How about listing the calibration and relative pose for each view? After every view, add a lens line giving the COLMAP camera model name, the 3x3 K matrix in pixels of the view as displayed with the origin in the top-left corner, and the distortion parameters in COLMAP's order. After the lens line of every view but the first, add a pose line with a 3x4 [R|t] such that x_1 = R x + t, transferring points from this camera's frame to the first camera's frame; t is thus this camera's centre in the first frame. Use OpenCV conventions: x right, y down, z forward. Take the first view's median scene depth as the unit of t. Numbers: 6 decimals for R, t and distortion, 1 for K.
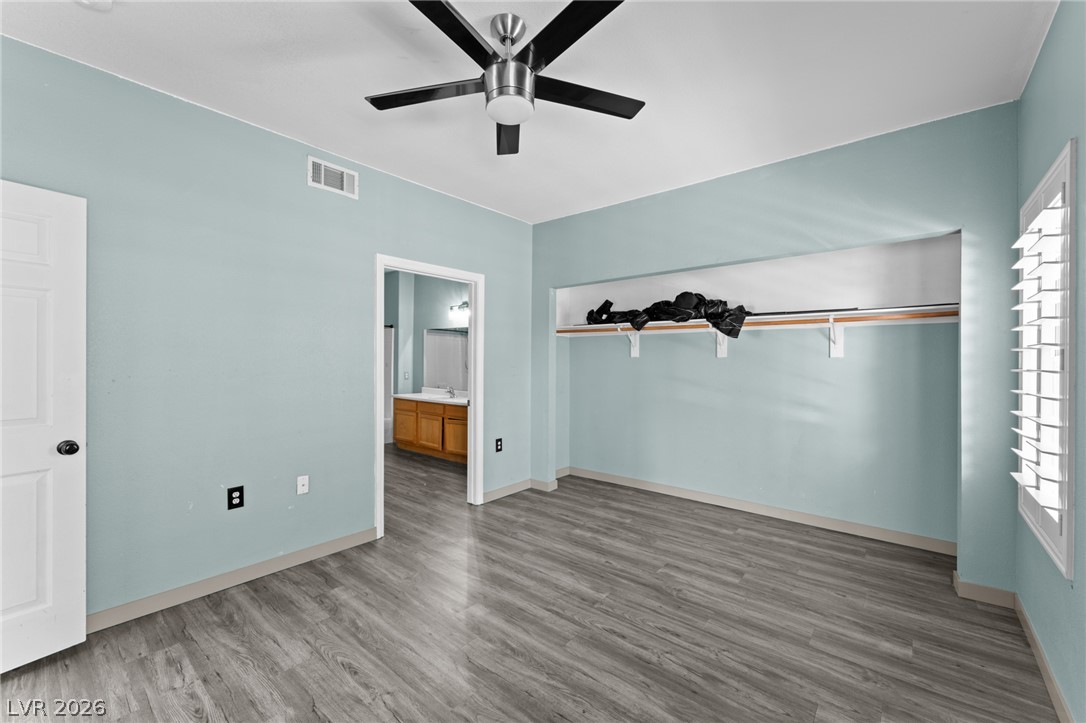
lens RADIAL K [[439.4, 0, 543.9], [0, 439.4, 350.5], [0, 0, 1]] dist [0.002353, -0.000578]
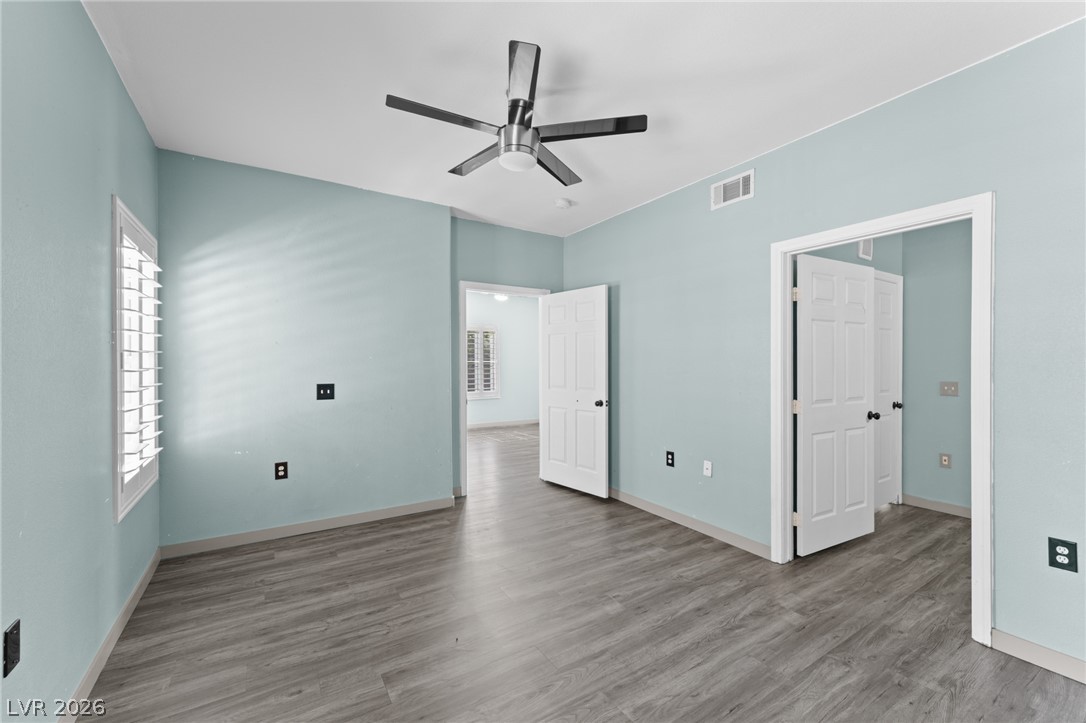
lens RADIAL K [[439.4, 0, 540.8], [0, 439.4, 354.4], [0, 0, 1]] dist [0.002353, -0.000578]
pose [[-0.310056, -0.020594, -0.950495, 0.781200], [0.018317, 0.999450, -0.027630, 0.027458], [0.950542, -0.025977, -0.309508, 1.039221]]
